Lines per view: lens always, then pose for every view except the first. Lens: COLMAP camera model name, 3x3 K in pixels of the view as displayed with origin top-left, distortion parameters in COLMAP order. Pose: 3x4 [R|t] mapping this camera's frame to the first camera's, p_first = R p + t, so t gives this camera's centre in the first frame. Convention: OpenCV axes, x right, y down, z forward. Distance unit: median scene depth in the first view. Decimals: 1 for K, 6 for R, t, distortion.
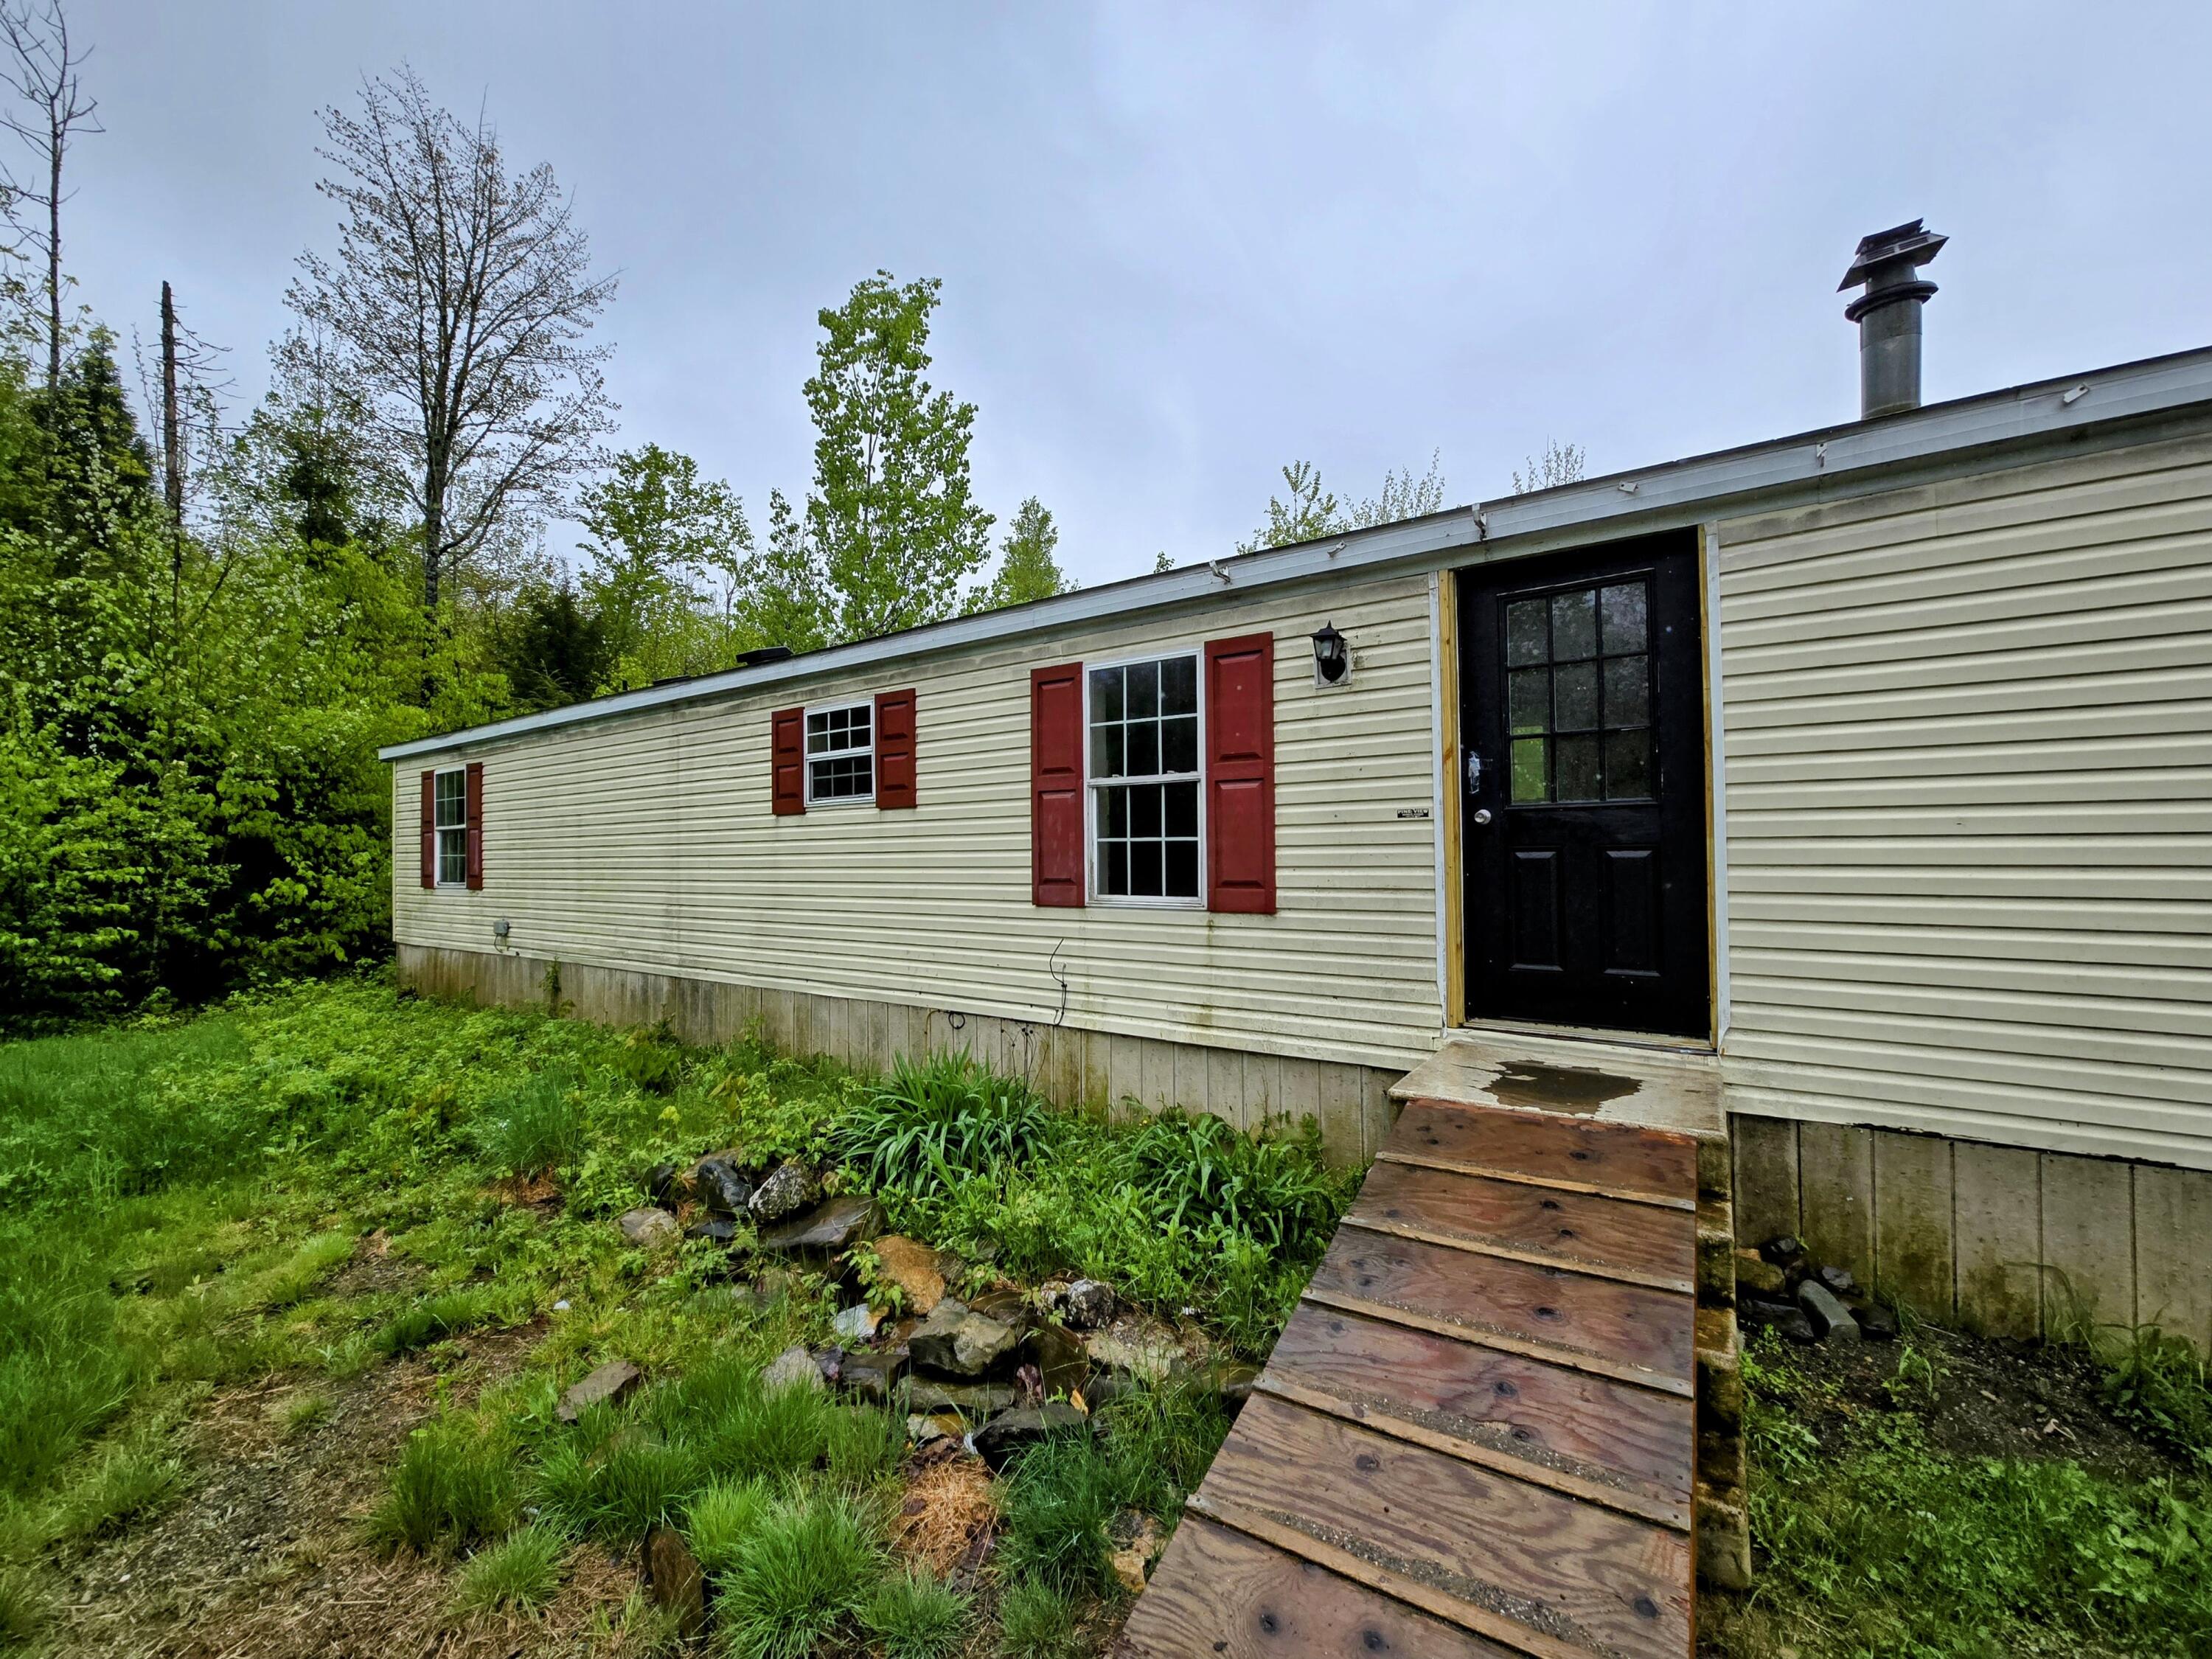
lens RADIAL K [[907.6, 0, 1106.6], [0, 907.6, 839.9], [0, 0, 1]] dist [0.000284, 0.000594]
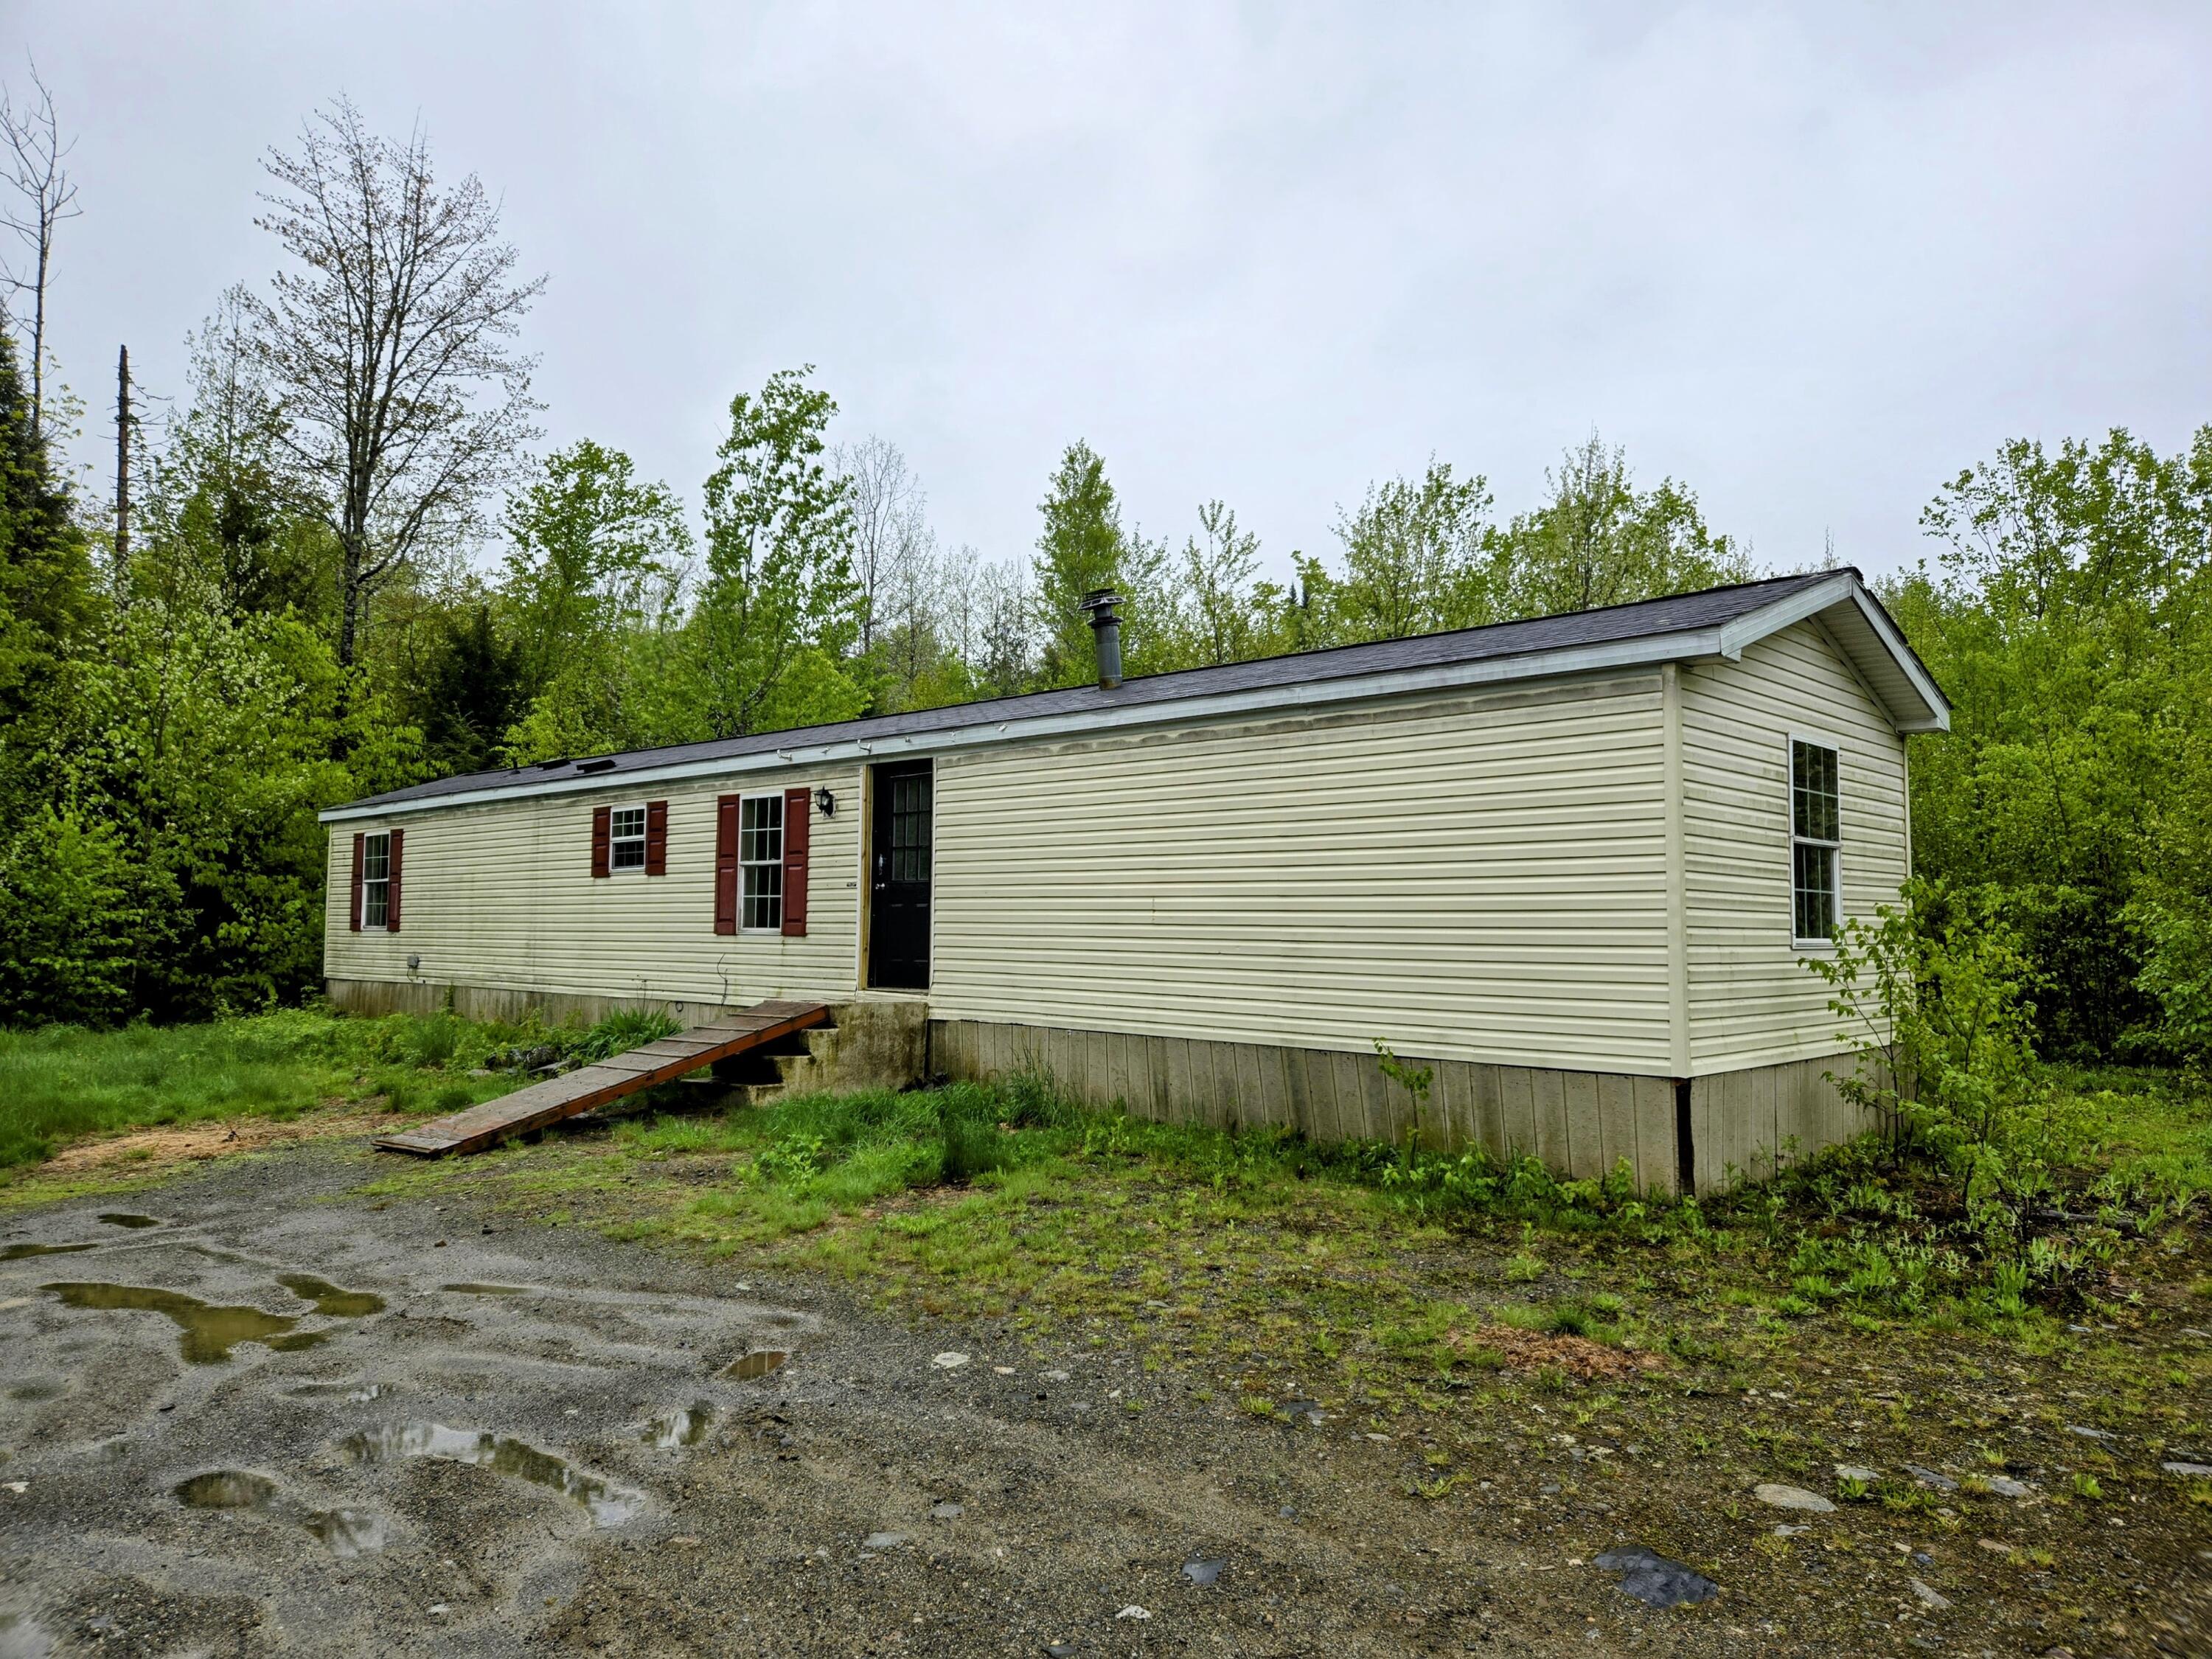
lens RADIAL K [[1482.9, 0, 1105.7], [0, 1482.9, 839.0], [0, 0, 1]] dist [0.086669, -0.069963]
pose [[0.988848, 0.010680, -0.148544, 0.887922], [-0.017316, 0.998906, -0.043450, 0.002102], [0.147917, 0.045537, 0.987951, -1.393335]]
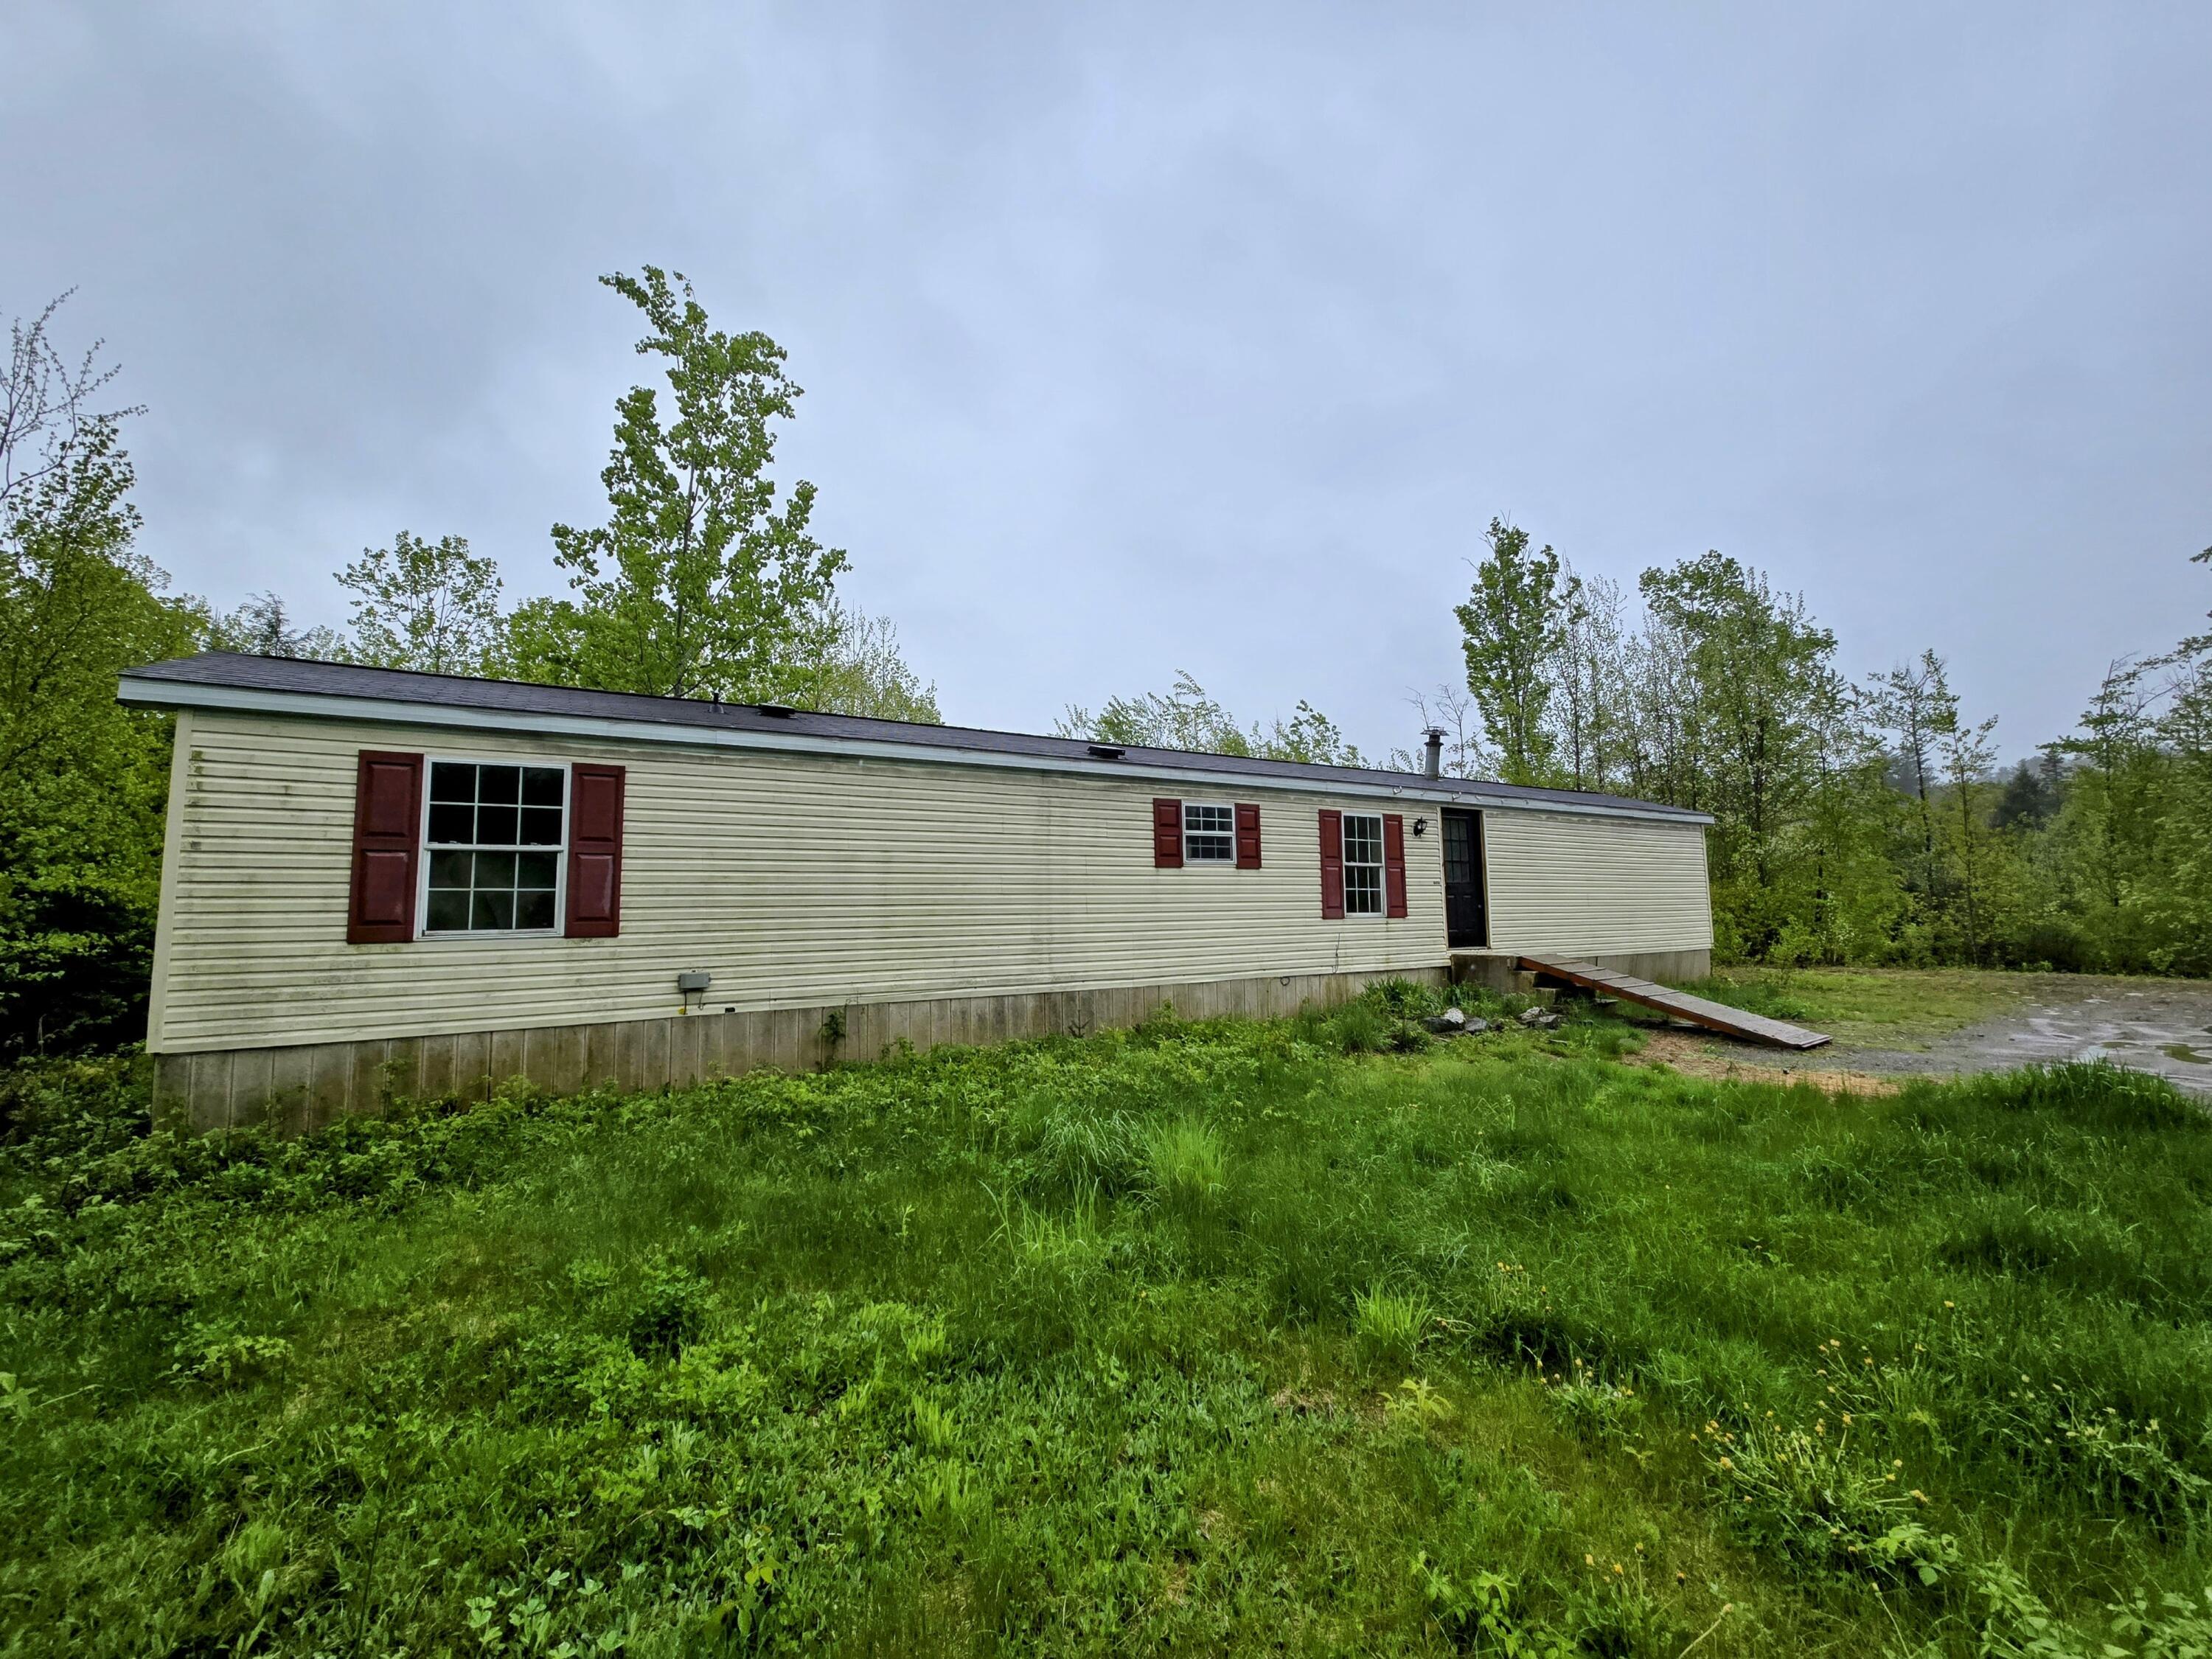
lens RADIAL K [[908.9, 0, 1115.6], [0, 908.9, 828.9], [0, 0, 1]] dist [0.000066, 0.000380]
pose [[0.388550, 0.094776, 0.916540, -1.896312], [0.000387, 0.994679, -0.103020, 0.069006], [-0.921428, 0.040384, 0.386446, 0.518286]]
